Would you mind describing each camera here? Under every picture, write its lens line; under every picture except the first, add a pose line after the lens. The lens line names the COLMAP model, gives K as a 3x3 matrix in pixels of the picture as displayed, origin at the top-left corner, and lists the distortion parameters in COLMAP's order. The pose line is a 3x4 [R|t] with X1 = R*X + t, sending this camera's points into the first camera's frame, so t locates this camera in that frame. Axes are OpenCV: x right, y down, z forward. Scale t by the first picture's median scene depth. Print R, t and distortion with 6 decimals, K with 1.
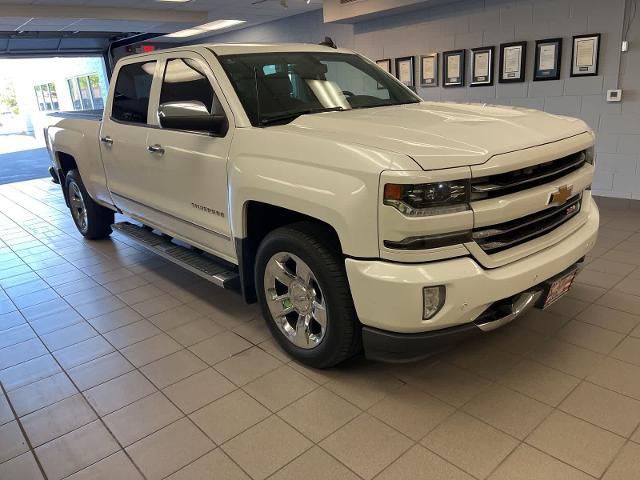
lens RADIAL K [[495.2, 0, 323.3], [0, 495.2, 241.9], [0, 0, 1]] dist [0.065442, -0.097674]
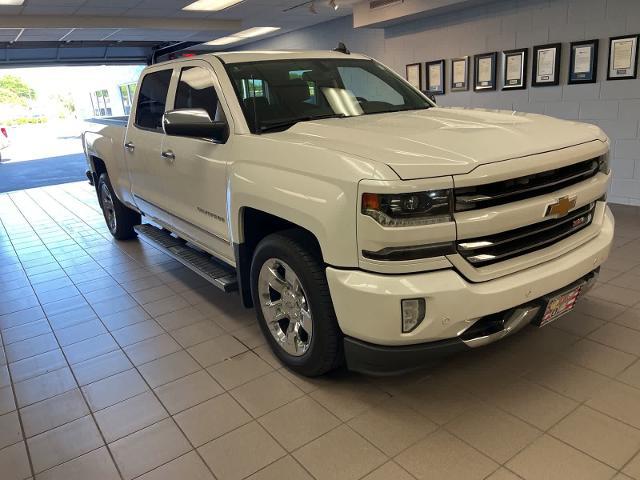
lens RADIAL K [[495.2, 0, 315.2], [0, 495.2, 241.8], [0, 0, 1]] dist [0.065442, -0.097674]
pose [[0.993944, 0.024173, -0.107200, 0.059189], [-0.024996, 0.999667, -0.006343, -0.004863], [0.107011, 0.008984, 0.994217, 0.005766]]
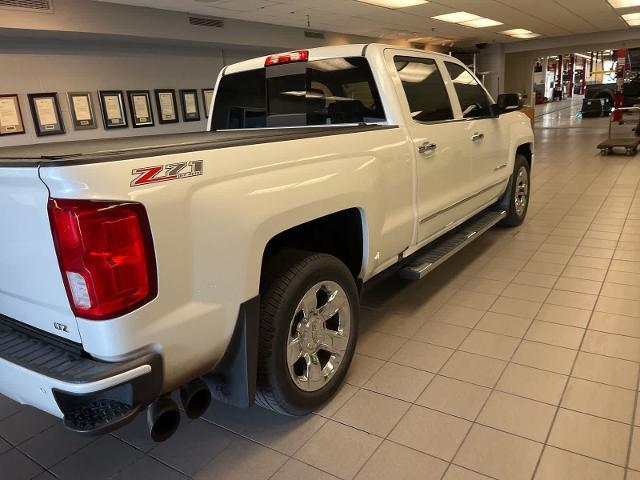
lens RADIAL K [[484.7, 0, 323.6], [0, 484.7, 240.1], [0, 0, 1]] dist [0.071983, -0.104975]
pose [[-0.237317, -0.176501, 0.955263, -0.983305], [0.372993, 0.891425, 0.257368, -0.281569], [-0.896971, 0.417384, -0.145717, 1.142168]]
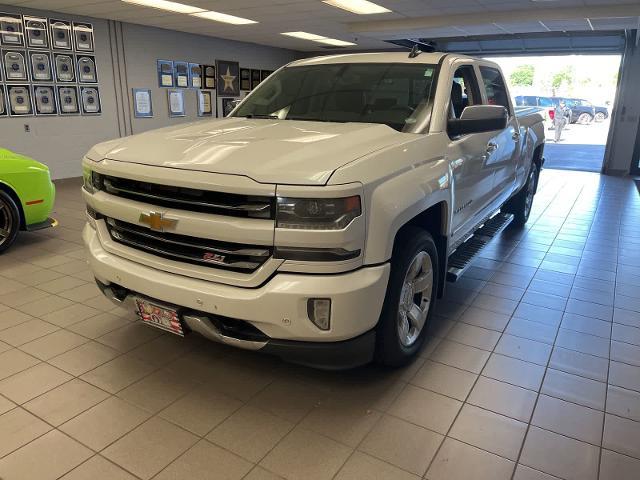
lens RADIAL K [[484.7, 0, 320.0], [0, 484.7, 241.4], [0, 0, 1]] dist [0.071983, -0.104975]
pose [[0.283750, 0.335185, -0.898408, 0.706817], [-0.315417, 0.917405, 0.242652, -0.191172], [0.905537, 0.214520, 0.366037, 0.466082]]
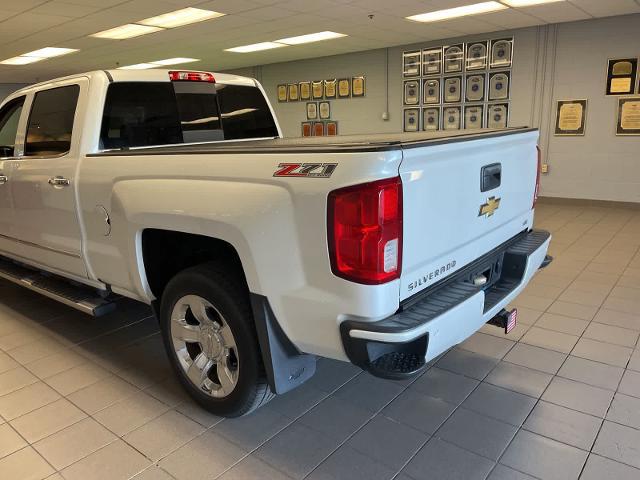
lens RADIAL K [[484.7, 0, 314.6], [0, 484.7, 243.9], [0, 0, 1]] dist [0.071983, -0.104975]
pose [[-0.981879, 0.138458, -0.129395, -0.321418], [0.050109, 0.848173, 0.527344, -0.509736], [0.182764, 0.511304, -0.839741, 1.727936]]
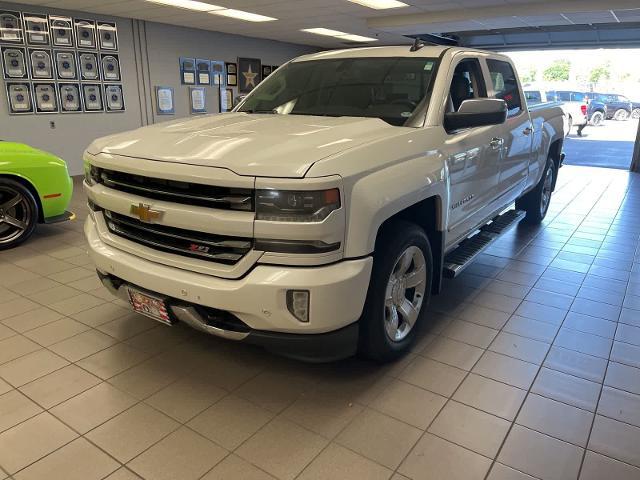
lens RADIAL K [[484.7, 0, 318.8], [0, 484.7, 240.2], [0, 0, 1]] dist [0.071983, -0.104975]
pose [[0.224731, 0.340927, -0.912833, 0.721159], [-0.310339, 0.913057, 0.264608, -0.201407], [0.923681, 0.223822, 0.310995, 0.505145]]
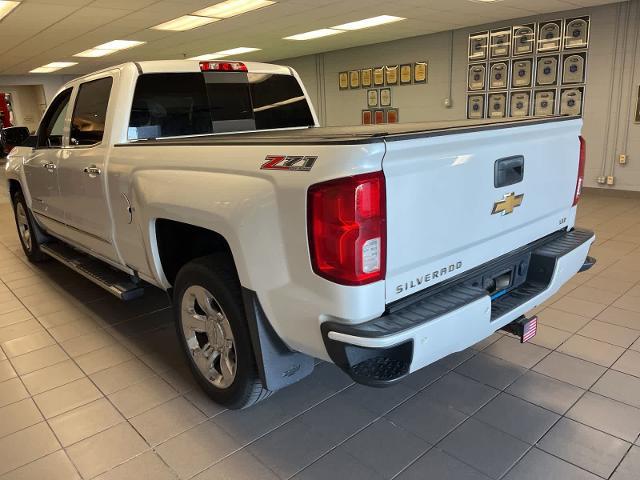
lens RADIAL K [[484.7, 0, 314.3], [0, 484.7, 242.6], [0, 0, 1]] dist [0.071983, -0.104975]
pose [[-0.993760, 0.109956, 0.018737, -0.387828], [0.102909, 0.839034, 0.534258, -0.501687], [0.043023, 0.532852, -0.845114, 1.719171]]
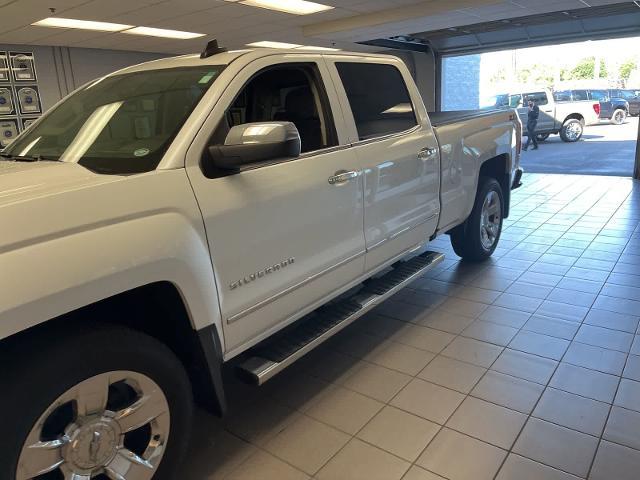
lens RADIAL K [[484.7, 0, 321.3], [0, 484.7, 230.8], [0, 0, 1]] dist [0.071983, -0.104975]
pose [[0.178303, 0.289707, -0.940360, 0.562785], [-0.250415, 0.937569, 0.241366, -0.288981], [0.951578, 0.192444, 0.239718, 0.810093]]
